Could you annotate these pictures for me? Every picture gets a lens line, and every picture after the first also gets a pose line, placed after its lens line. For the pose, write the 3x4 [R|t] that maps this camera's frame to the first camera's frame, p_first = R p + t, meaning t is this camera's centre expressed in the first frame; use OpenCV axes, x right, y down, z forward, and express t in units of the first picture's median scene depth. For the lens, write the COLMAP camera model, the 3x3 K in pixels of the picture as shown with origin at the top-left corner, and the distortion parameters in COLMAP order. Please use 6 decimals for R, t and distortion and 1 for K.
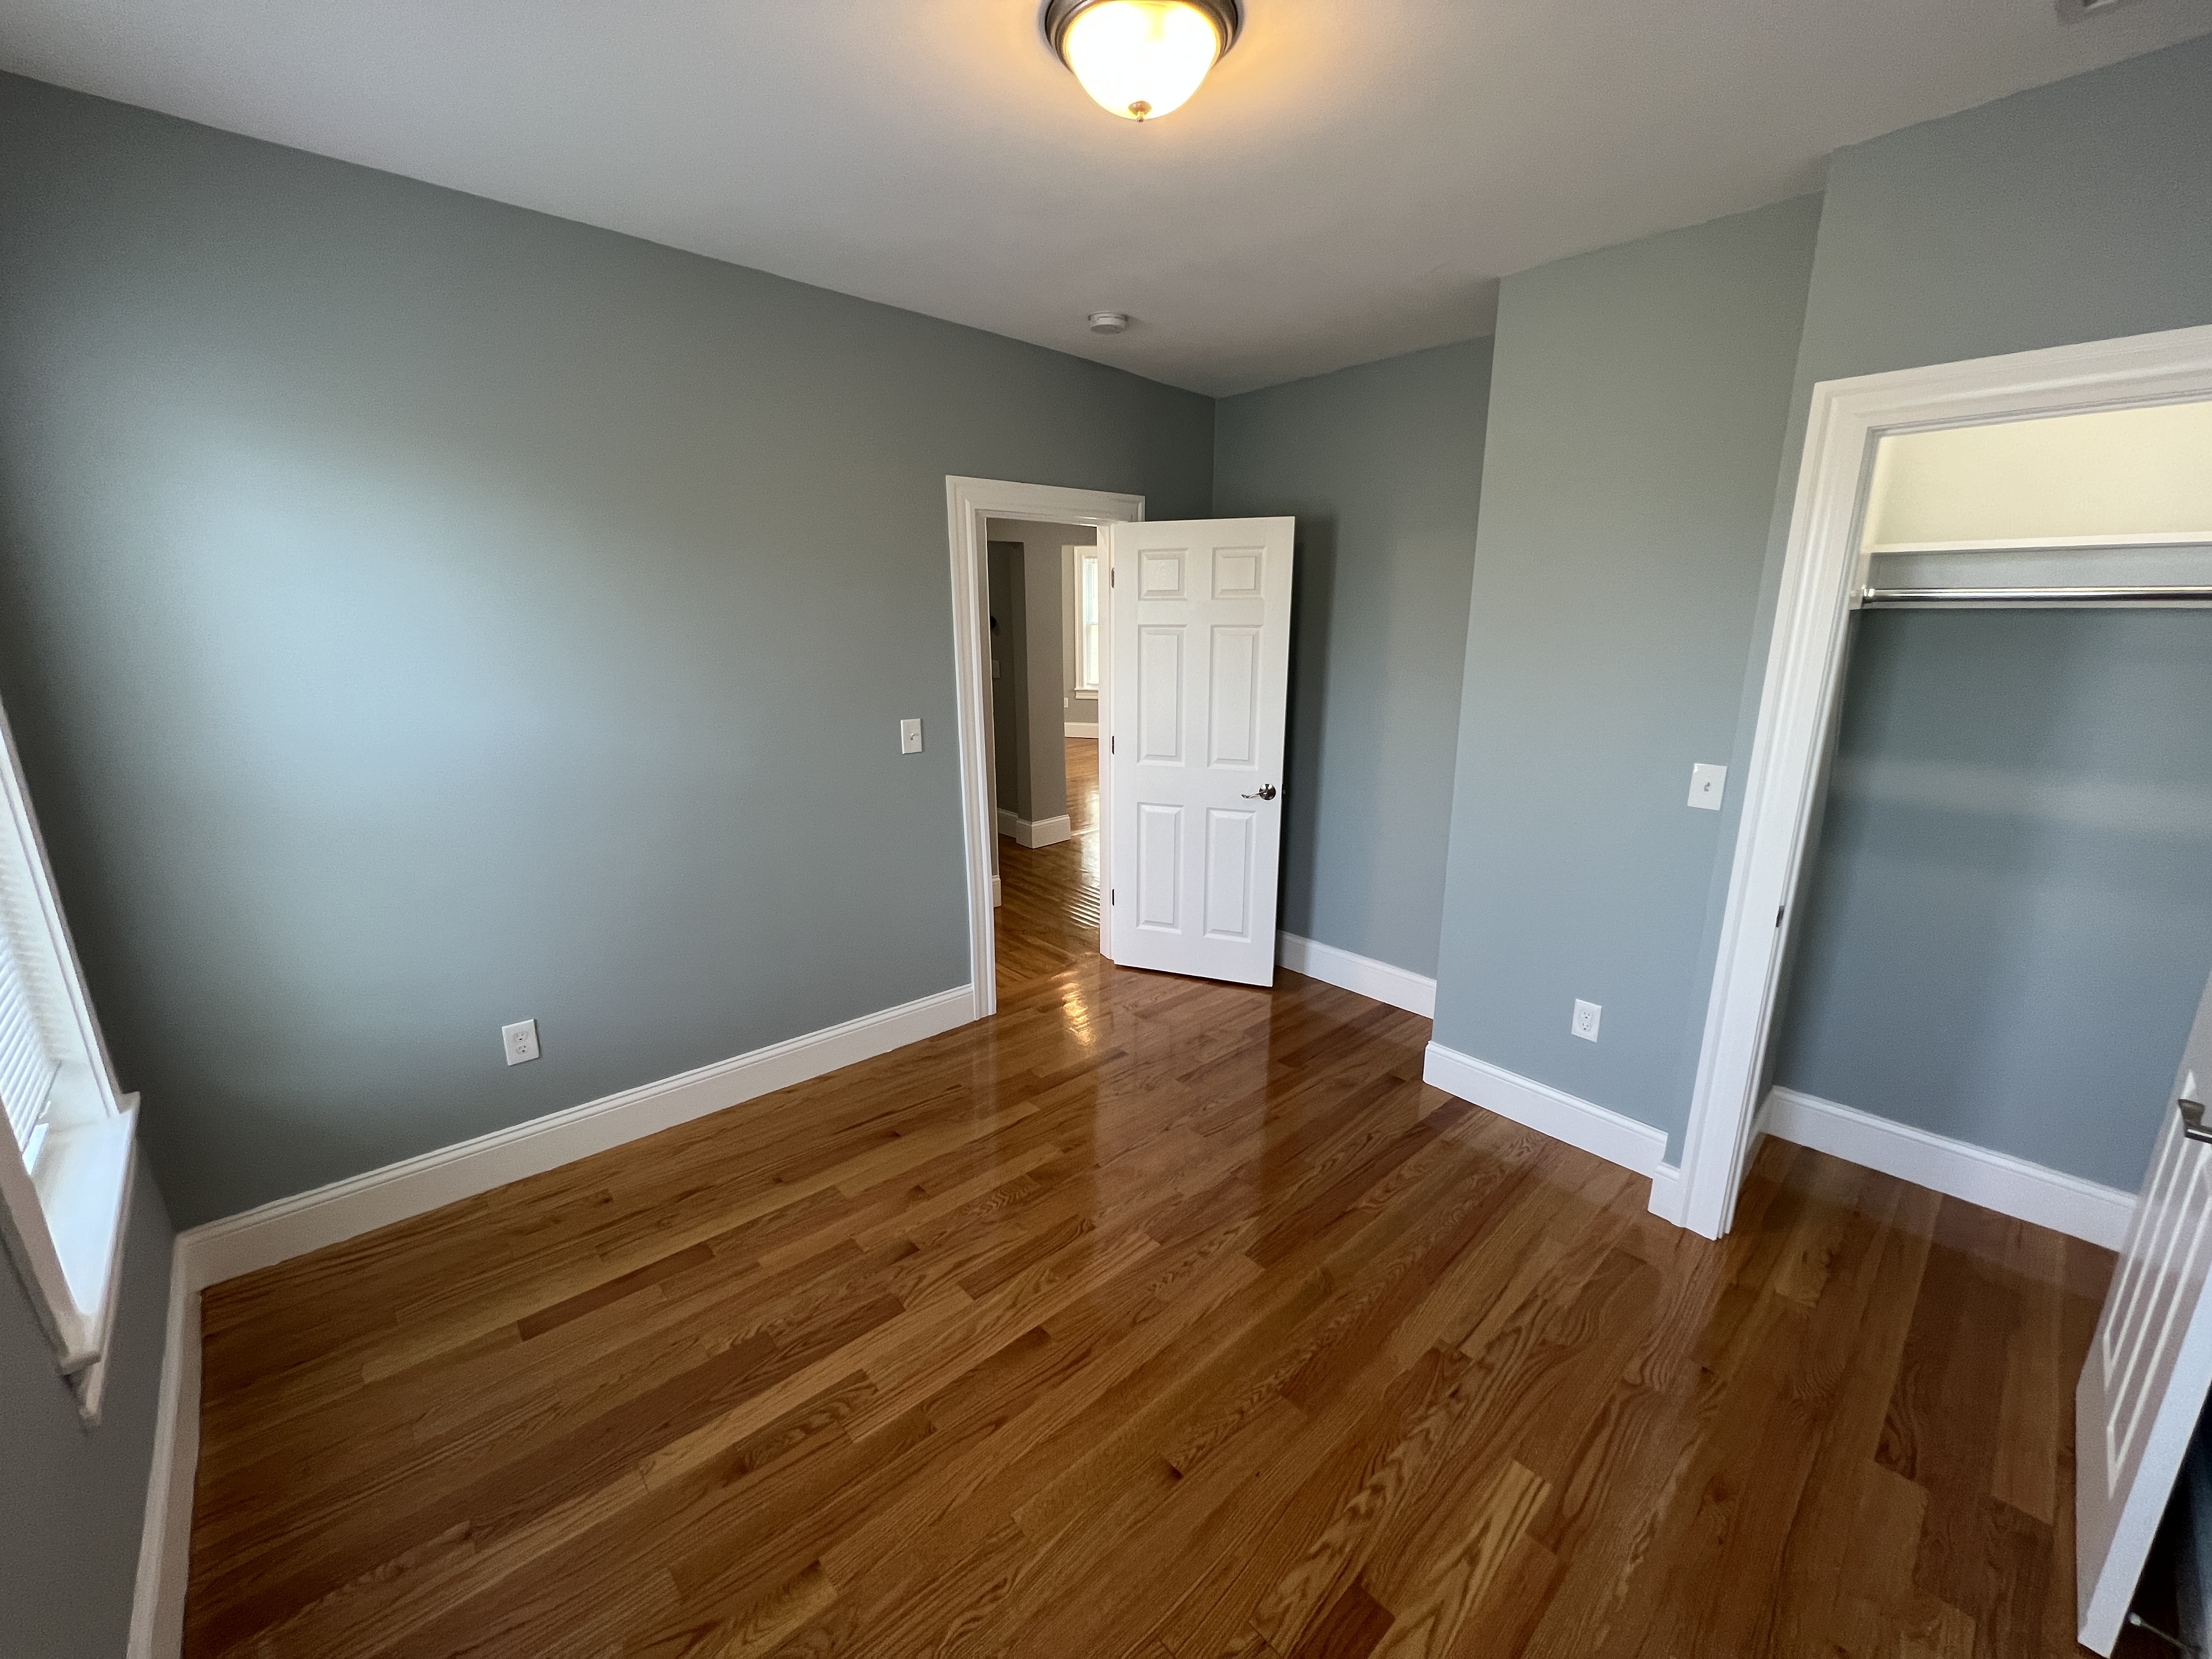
lens RADIAL K [[883.0, 0, 1103.0], [0, 883.0, 827.6], [0, 0, 1]] dist [-0.004214, 0.001040]
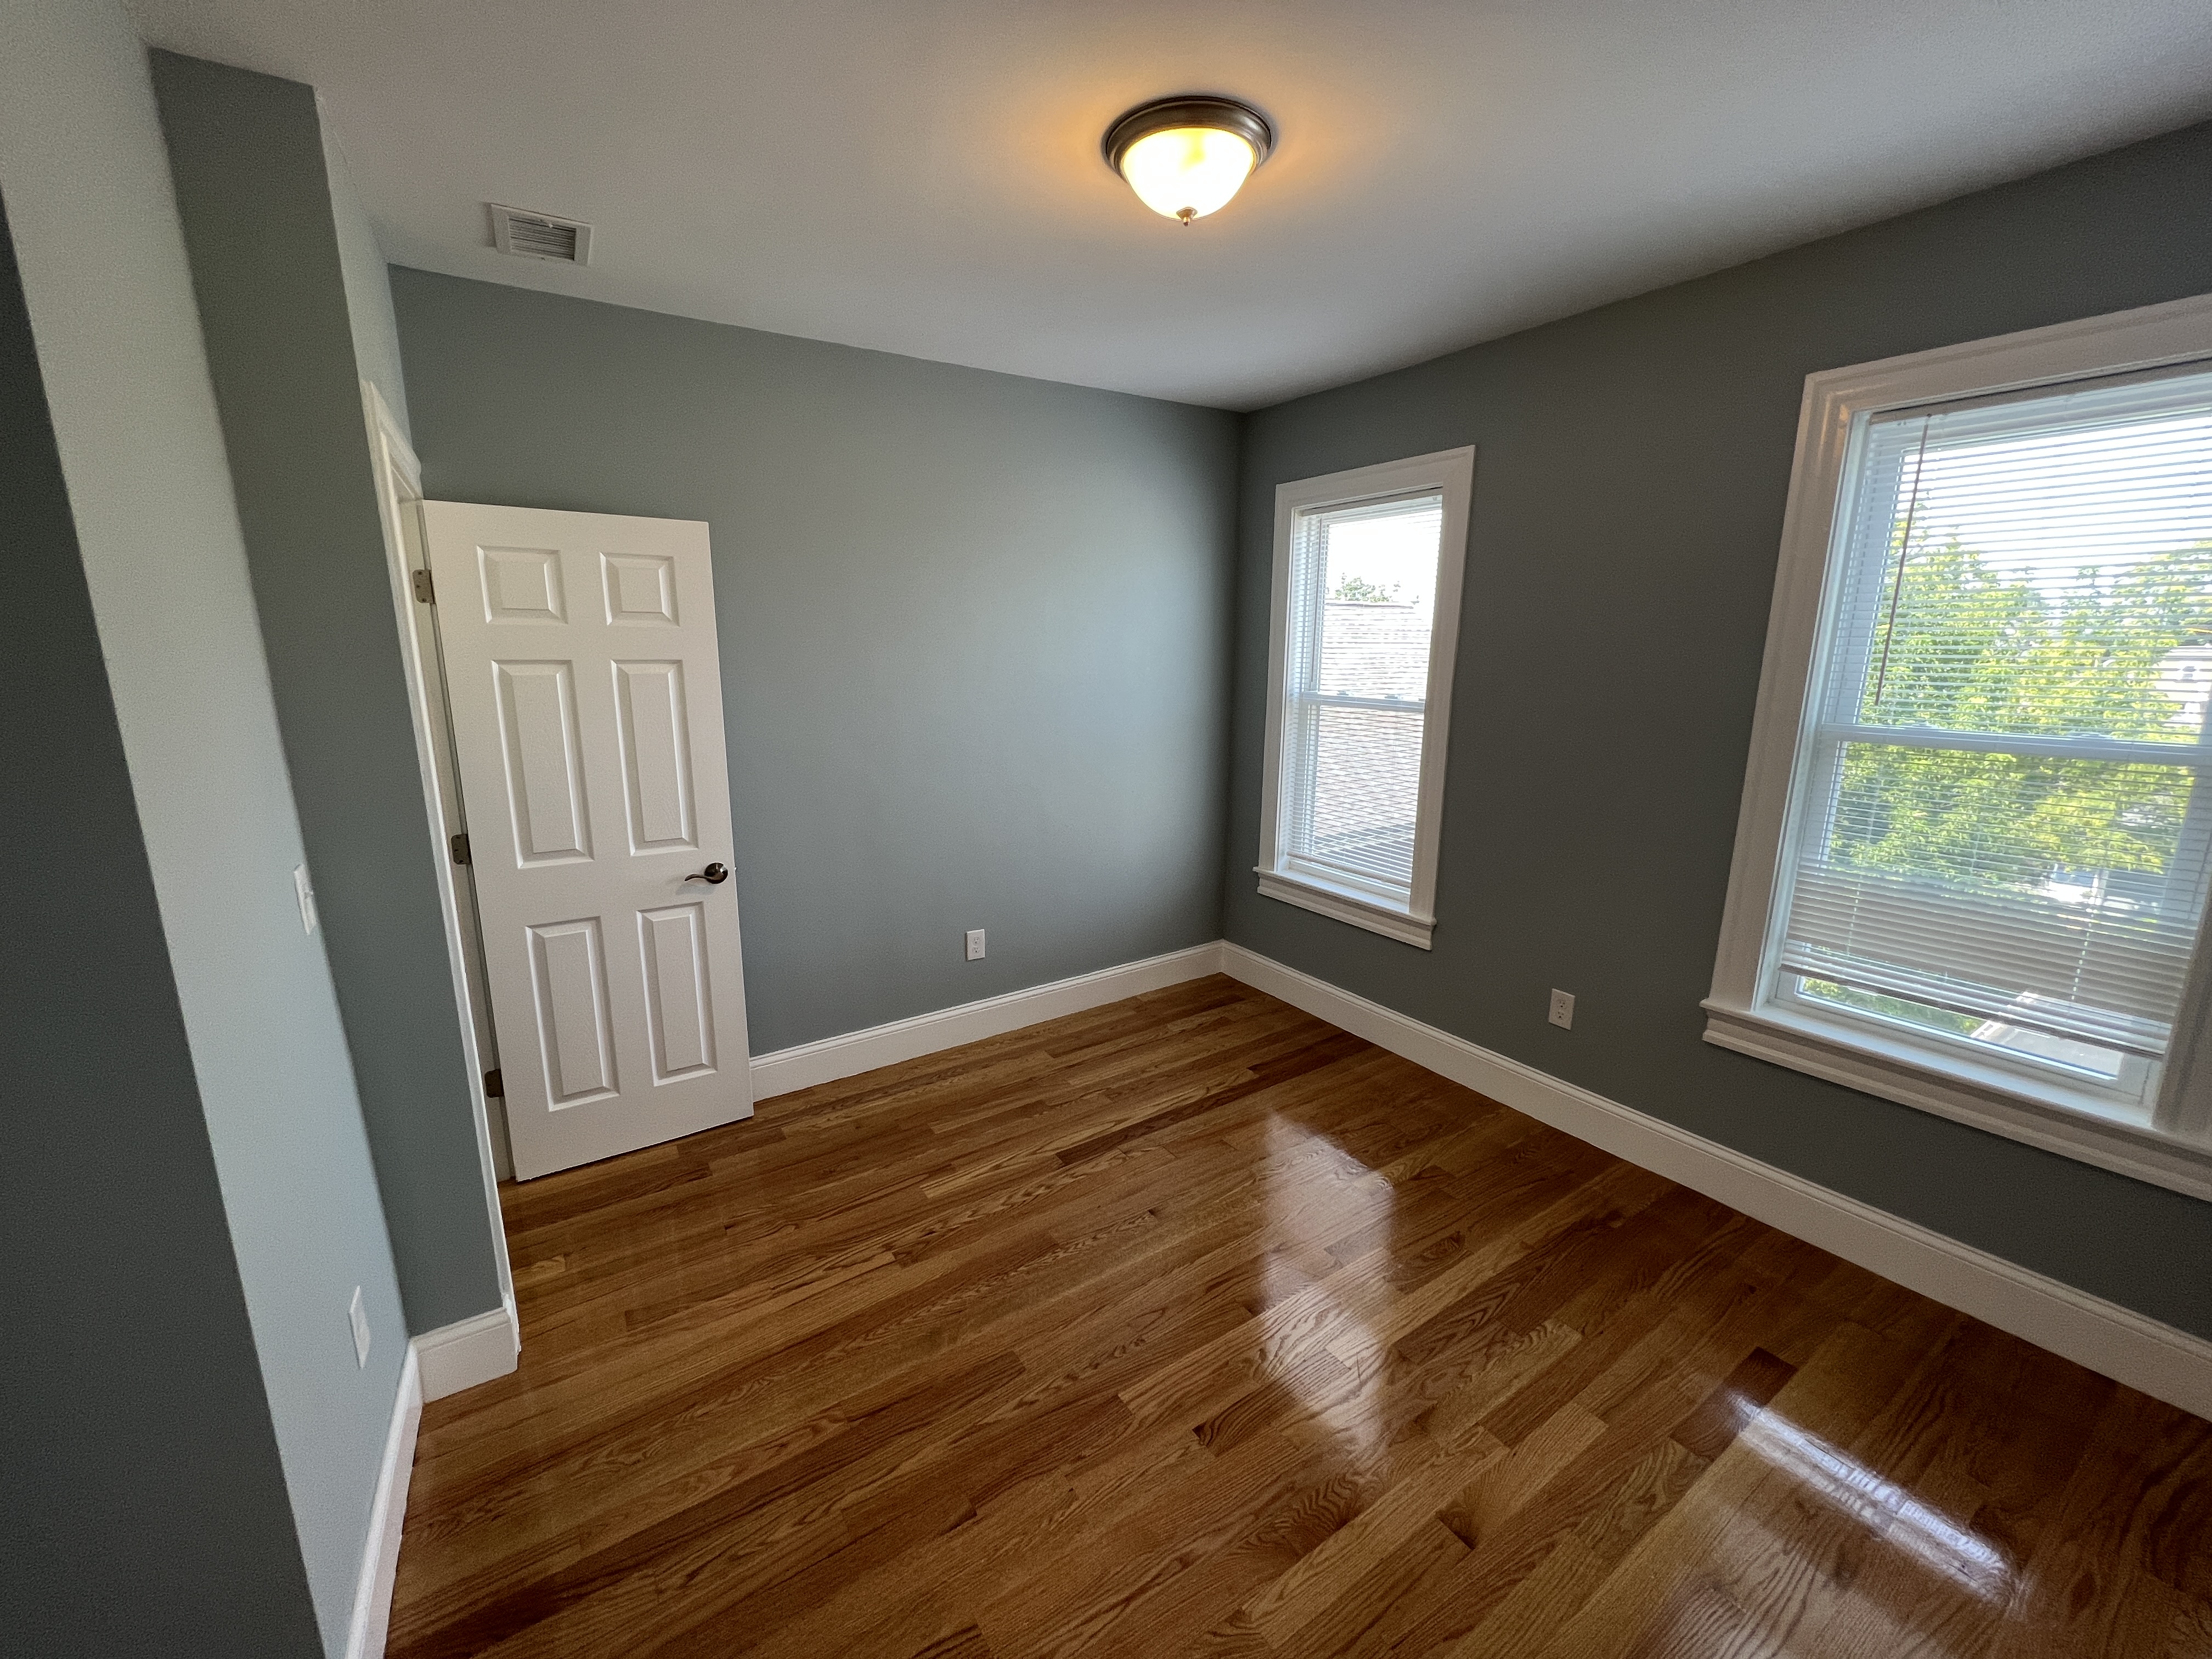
lens RADIAL K [[883.0, 0, 1103.0], [0, 883.0, 827.6], [0, 0, 1]] dist [-0.004214, 0.001040]
pose [[-0.987885, -0.031461, 0.151962, -0.034961], [0.036811, 0.903778, 0.426416, -0.413471], [-0.150756, 0.426844, -0.891671, 1.685307]]
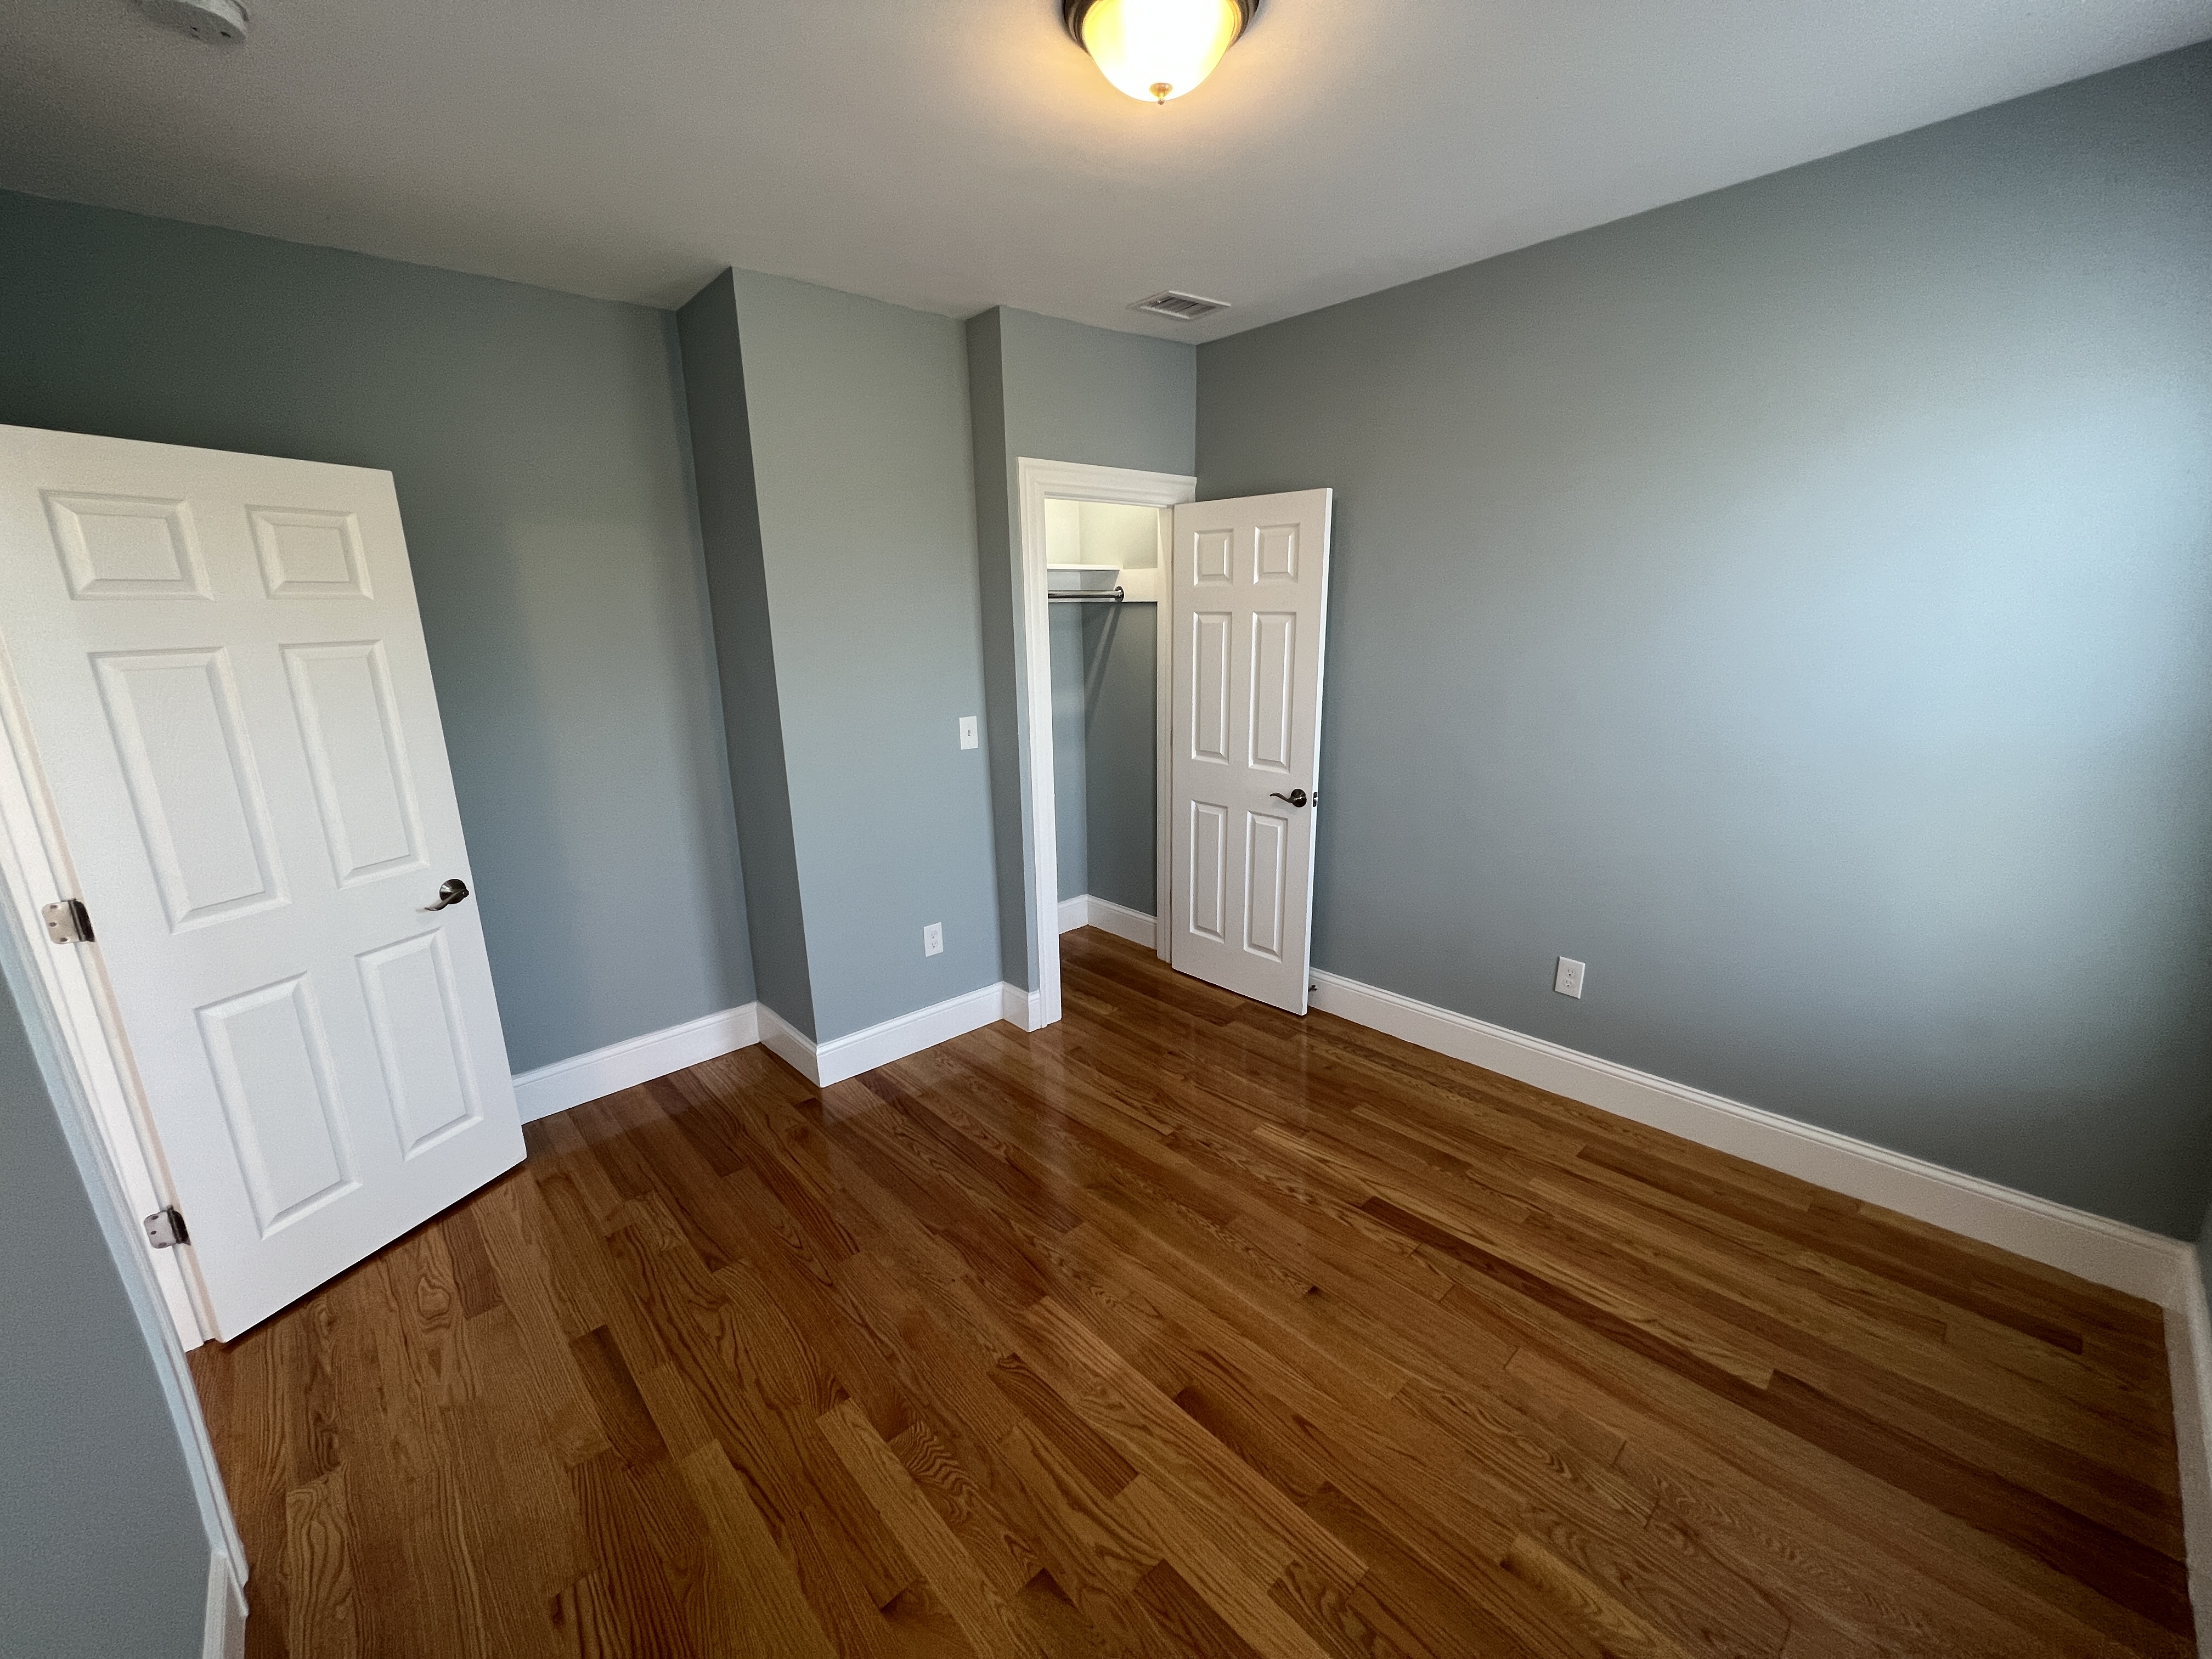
lens RADIAL K [[883.0, 0, 1103.0], [0, 883.0, 827.6], [0, 0, 1]] dist [-0.004214, 0.001040]
pose [[-0.010656, -0.245146, 0.969428, -0.783358], [0.255886, 0.936533, 0.239640, -0.209365], [-0.966648, 0.250617, 0.052750, 0.857750]]
